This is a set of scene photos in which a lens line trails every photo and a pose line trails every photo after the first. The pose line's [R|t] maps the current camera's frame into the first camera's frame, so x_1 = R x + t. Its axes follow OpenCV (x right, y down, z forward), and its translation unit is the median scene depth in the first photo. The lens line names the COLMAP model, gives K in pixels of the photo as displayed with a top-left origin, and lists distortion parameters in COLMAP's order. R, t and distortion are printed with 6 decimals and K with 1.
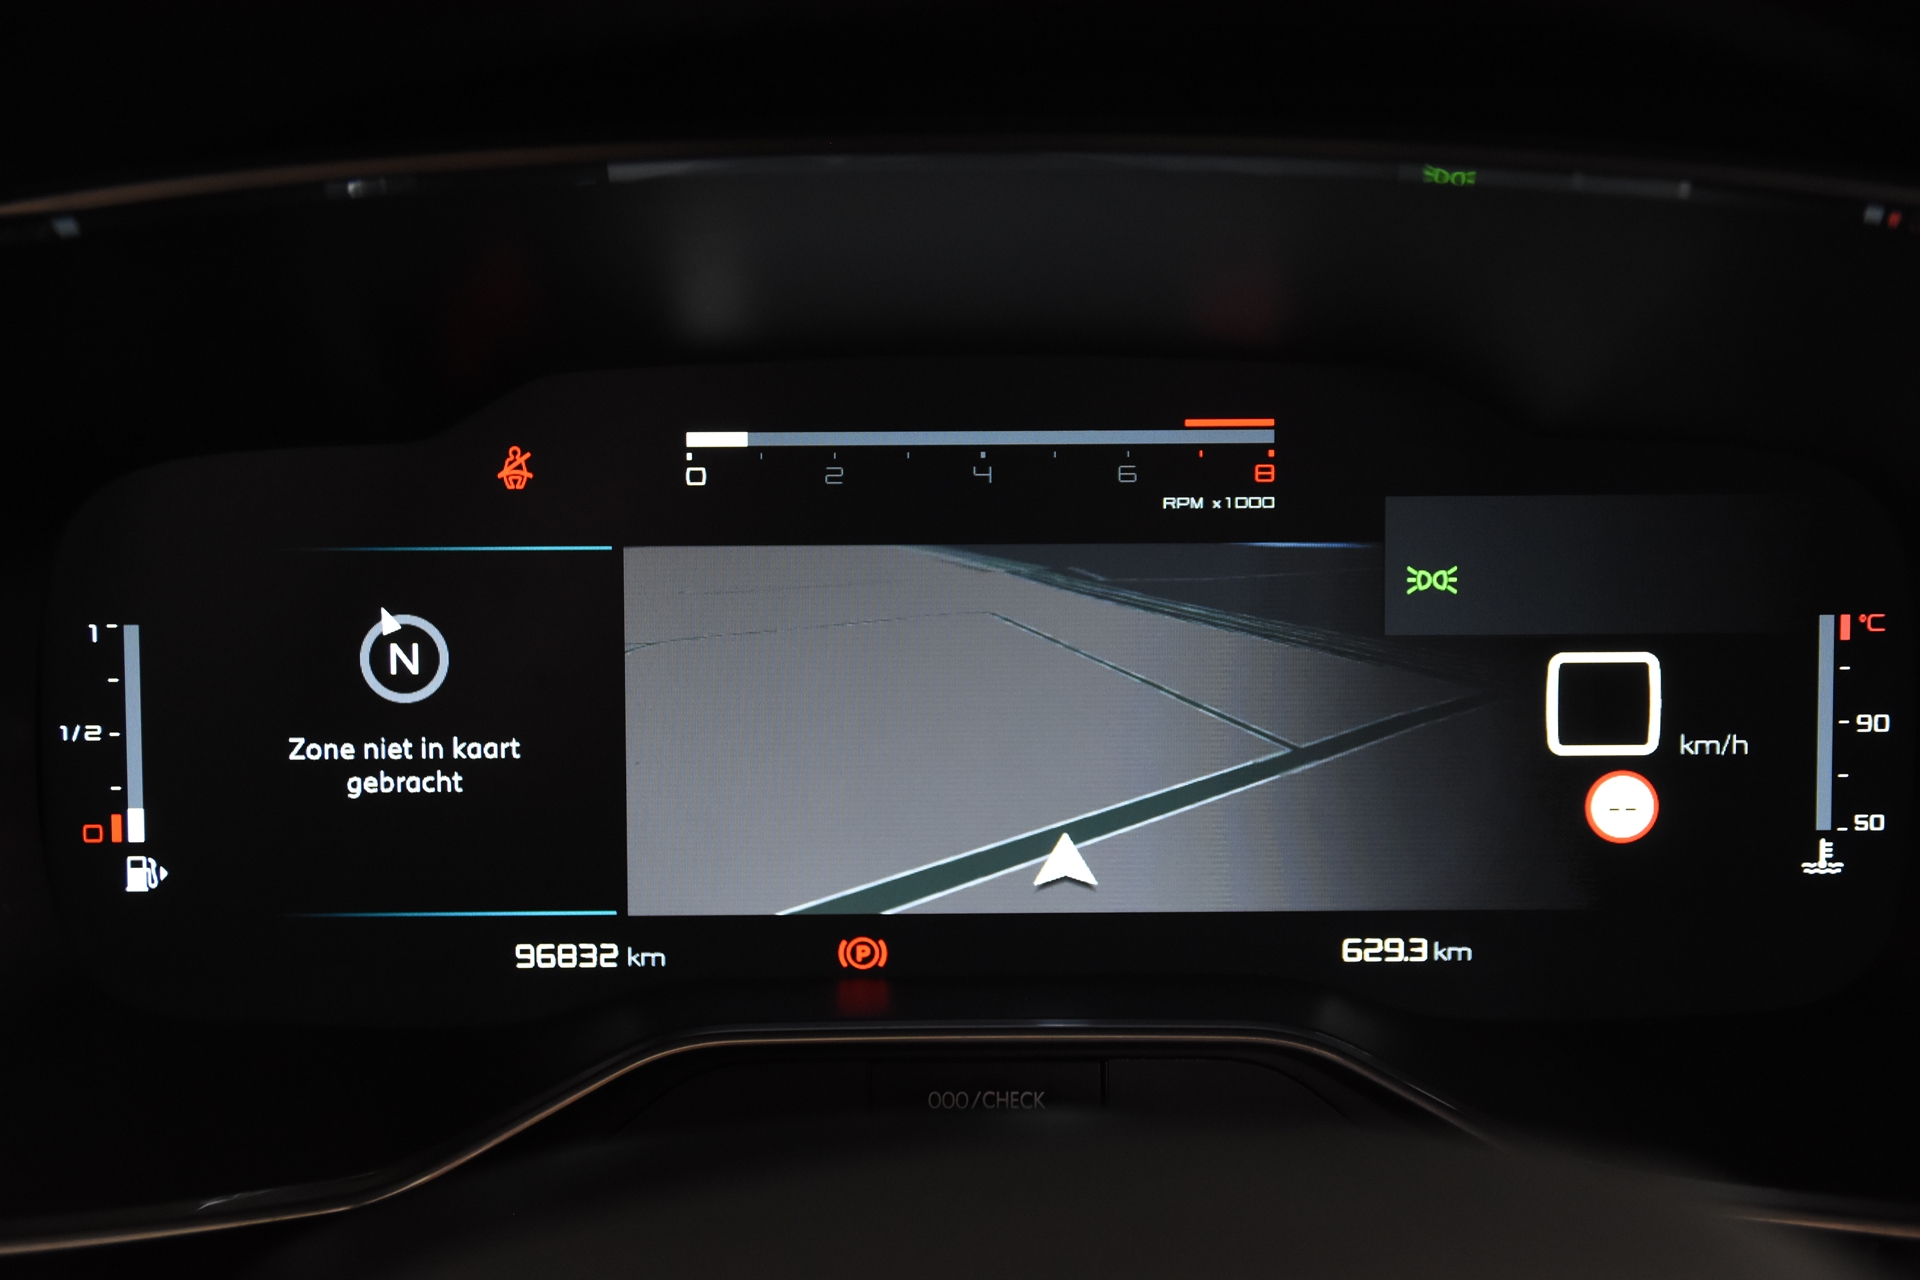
lens RADIAL K [[3309.0, 0, 960.7], [0, 3309.0, 641.7], [0, 0, 1]] dist [-0.125646, 0.000000]
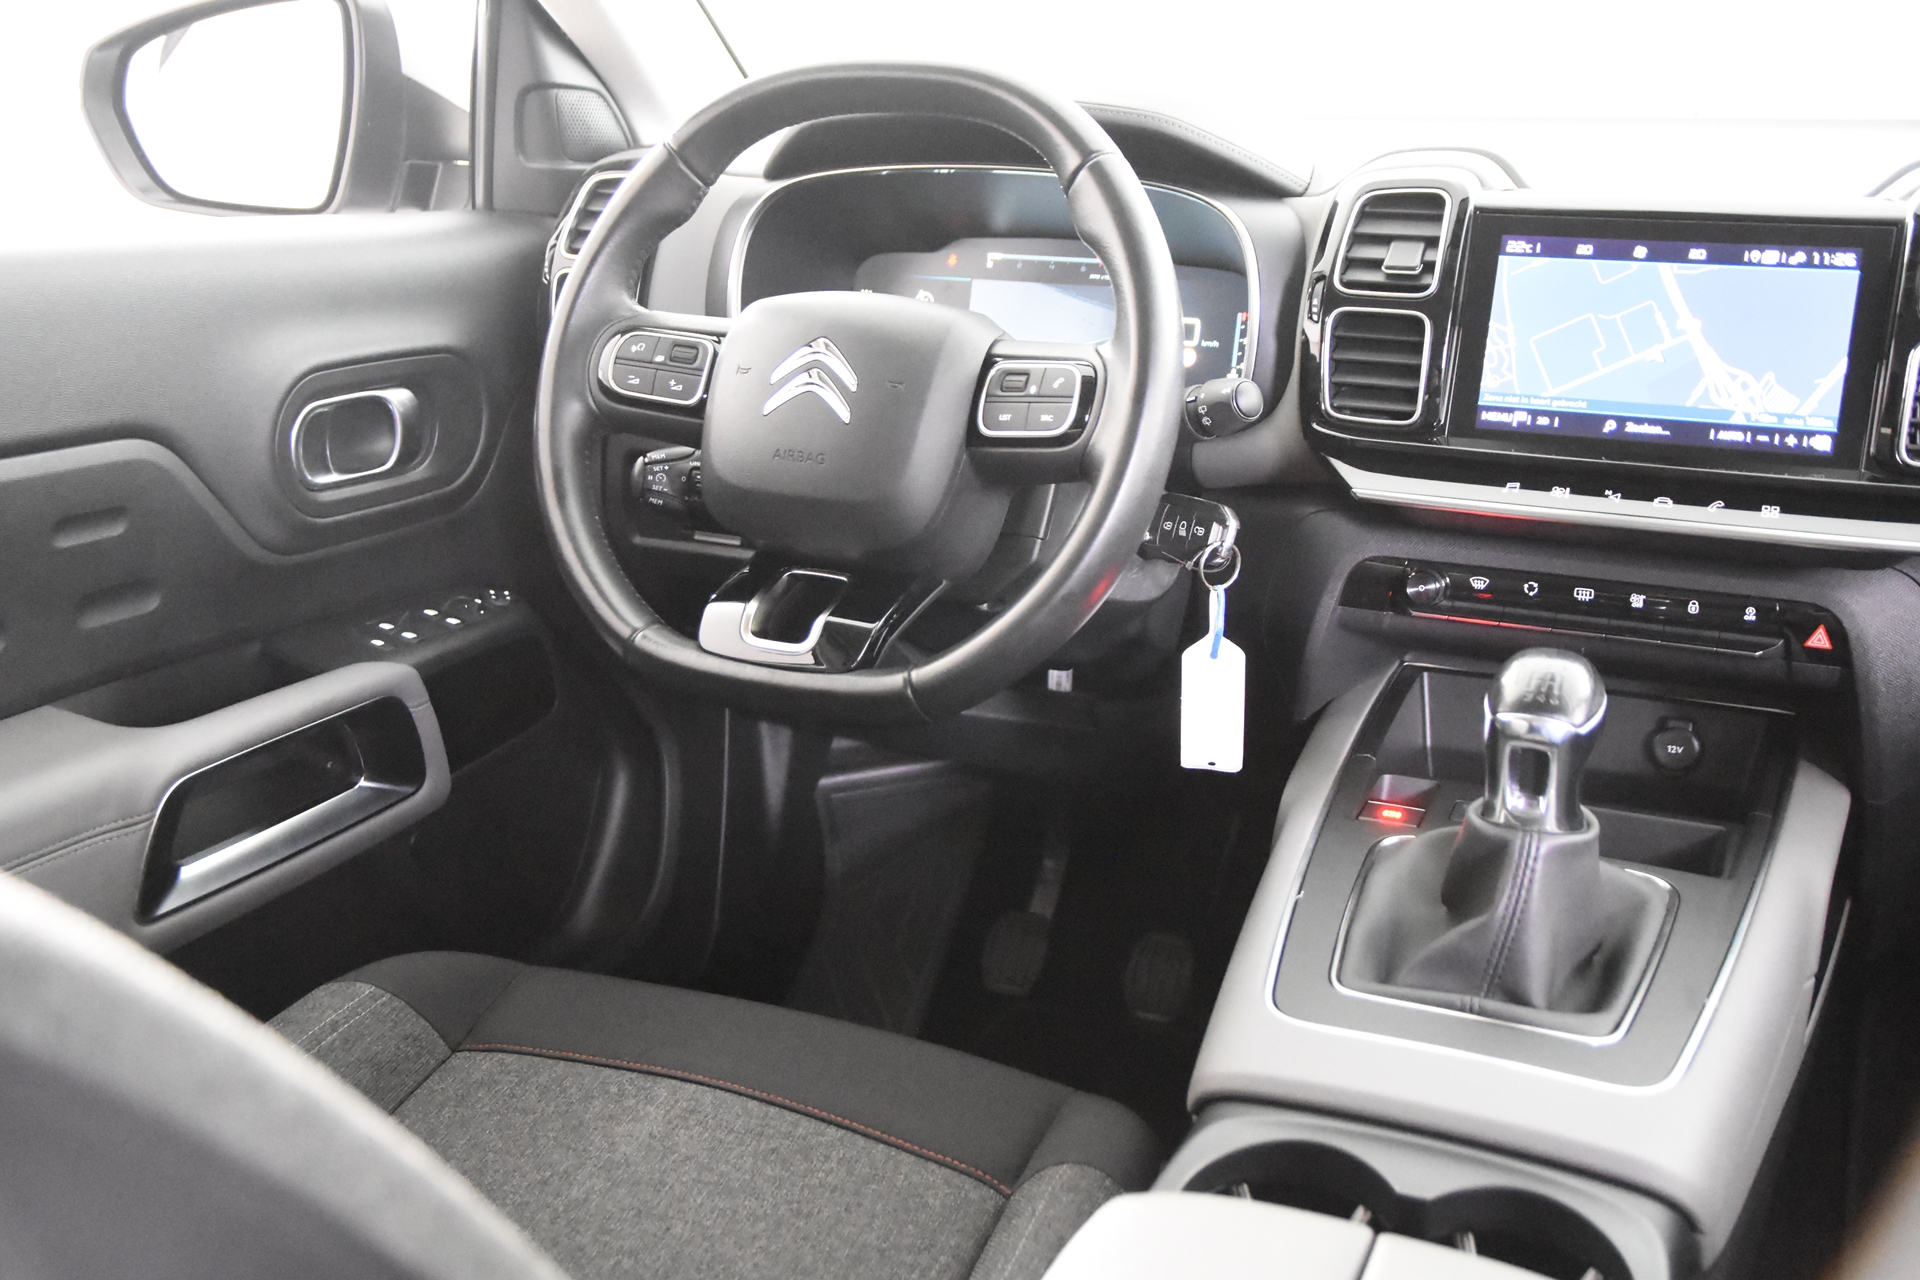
lens RADIAL K [[1868.5, 0, 941.6], [0, 1868.5, 645.4], [0, 0, 1]] dist [-0.024582, 0.000000]
pose [[0.899640, 0.137085, -0.414555, 0.942606], [-0.093272, 0.987857, 0.124254, 0.144675], [0.426555, -0.073117, 0.901501, -1.260133]]
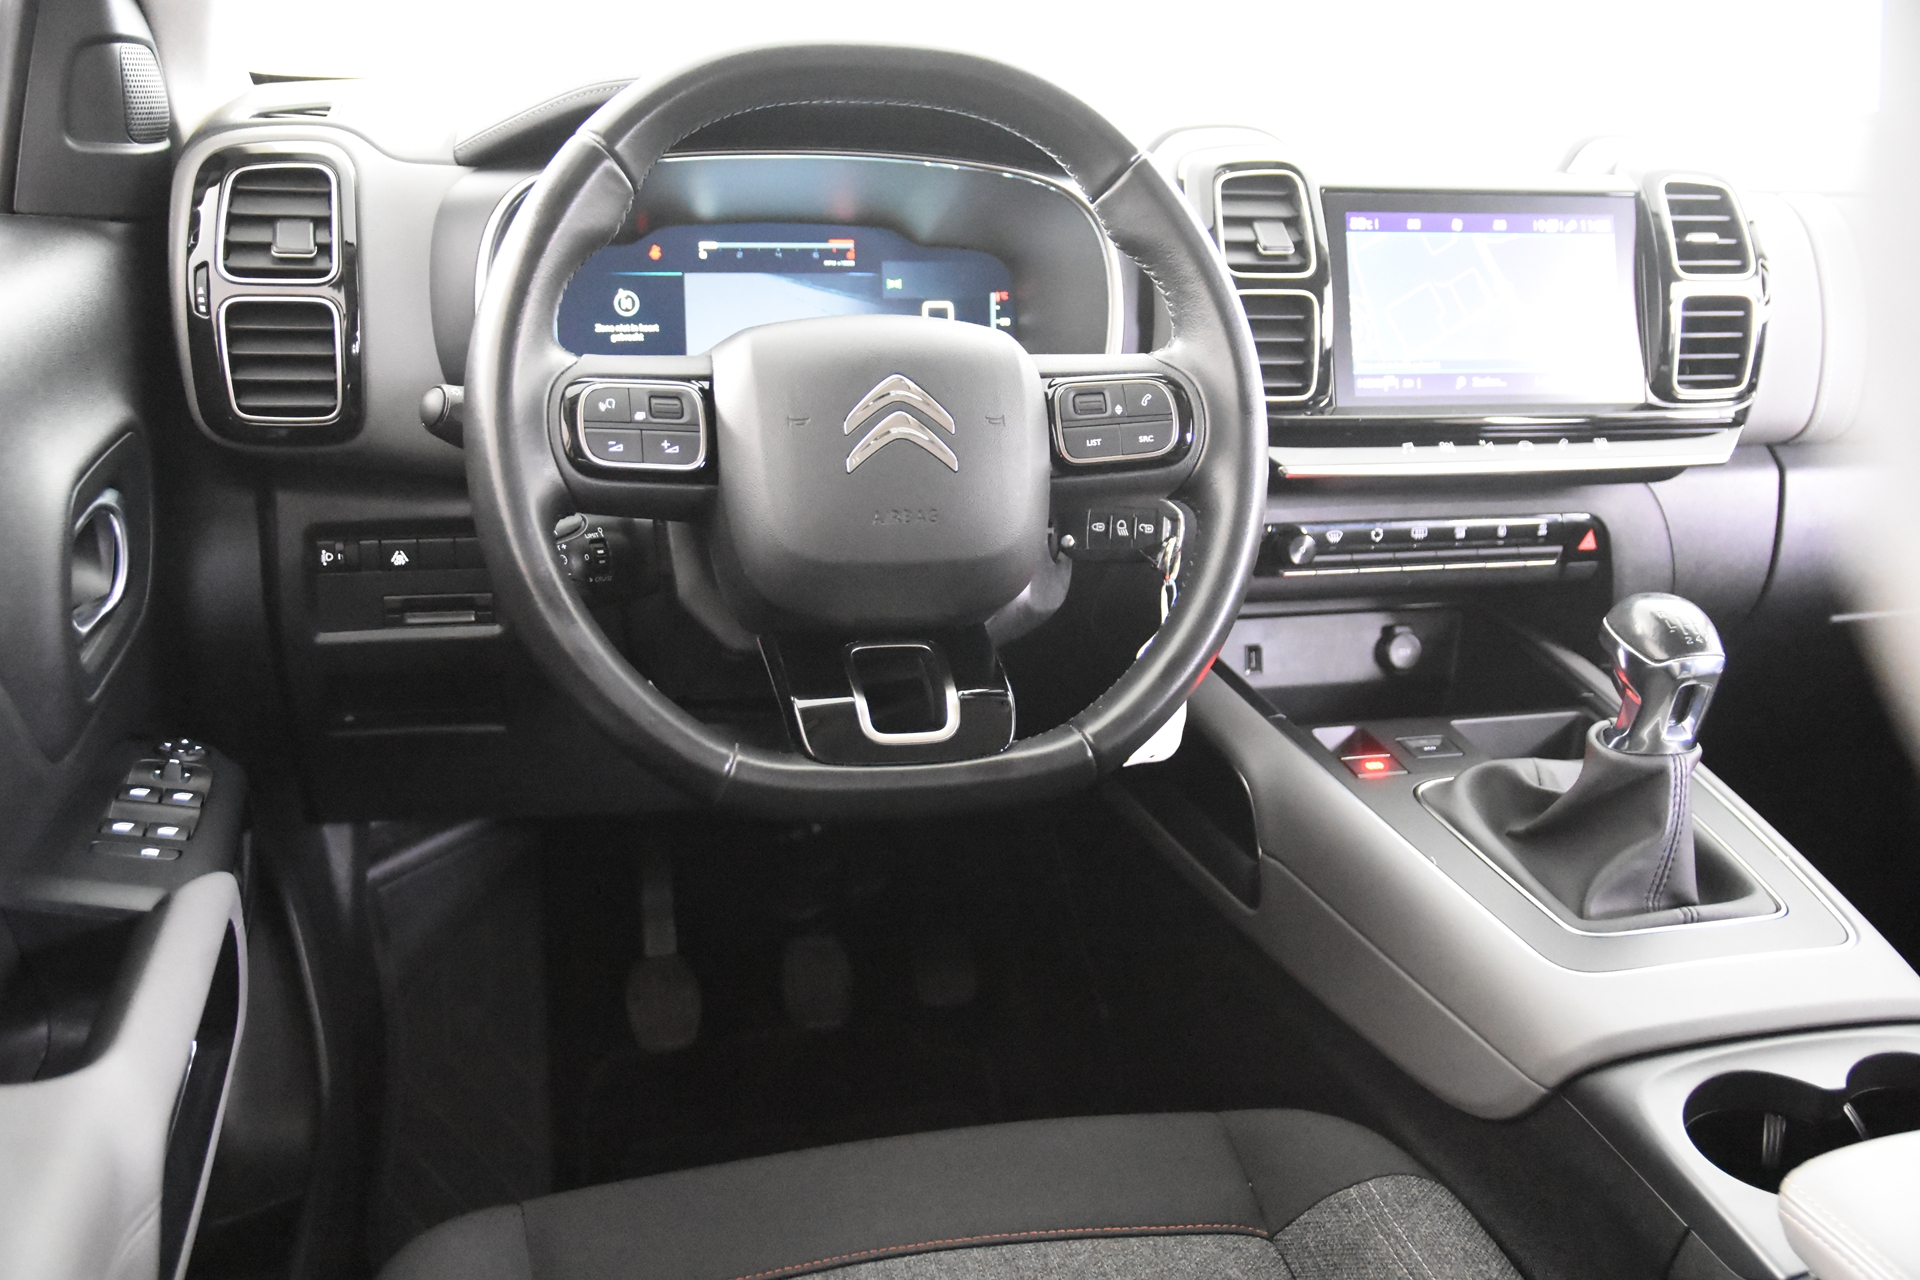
lens RADIAL K [[1868.5, 0, 976.2], [0, 1868.5, 648.8], [0, 0, 1]] dist [-0.024582, 0.000000]
pose [[0.969466, -0.039379, 0.242042, -0.311453], [0.002634, 0.988637, 0.150297, 0.075808], [-0.245210, -0.145070, 0.958554, -1.188767]]
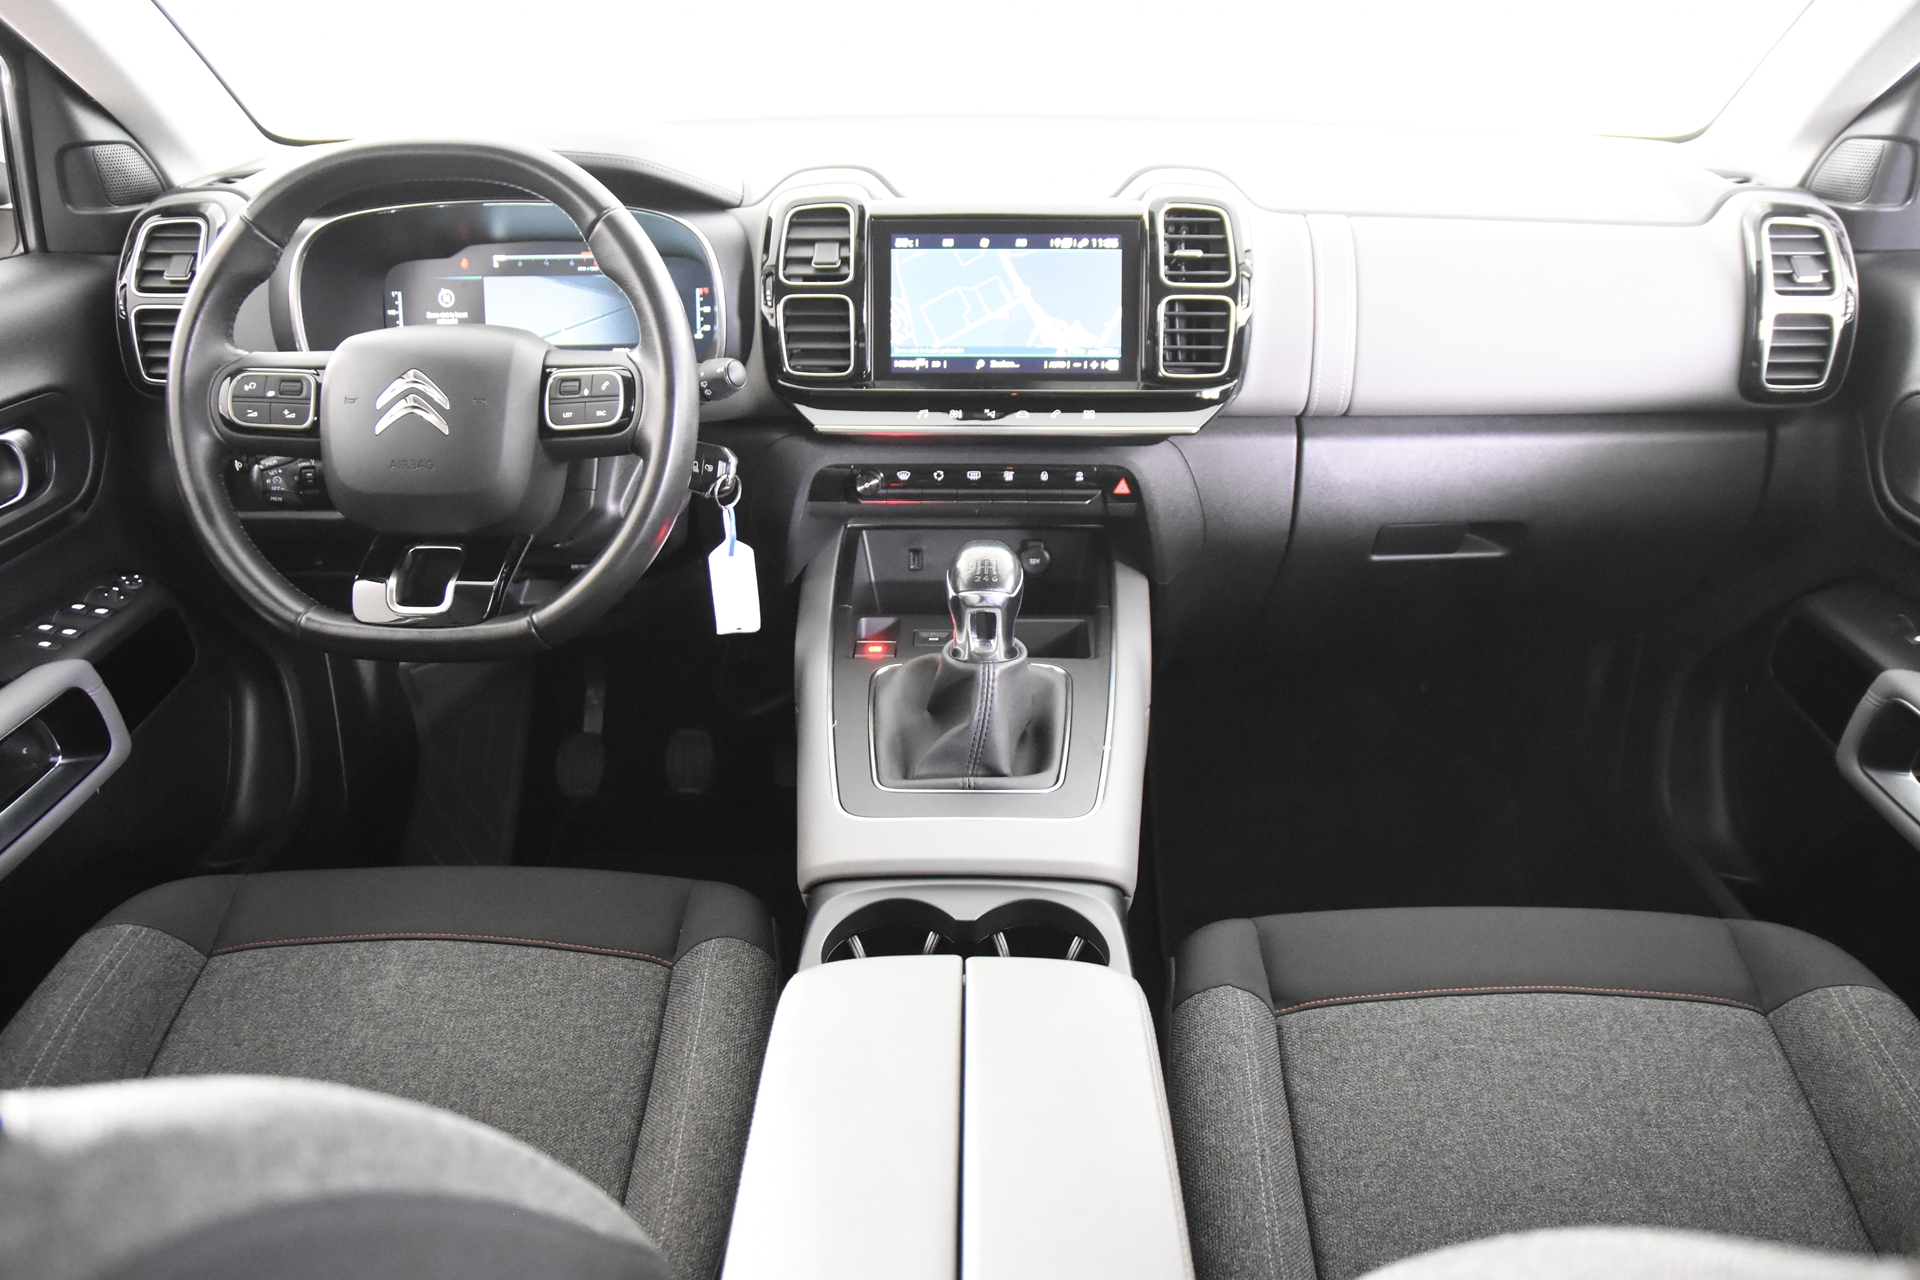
lens RADIAL K [[1444.8, 0, 956.6], [0, 1444.8, 635.5], [0, 0, 1]] dist [-0.118216, 0.074825]
pose [[0.999223, 0.016960, -0.035568, 0.787567], [-0.007693, 0.969231, 0.246033, -0.038053], [0.038646, -0.245568, 0.968609, -1.427225]]
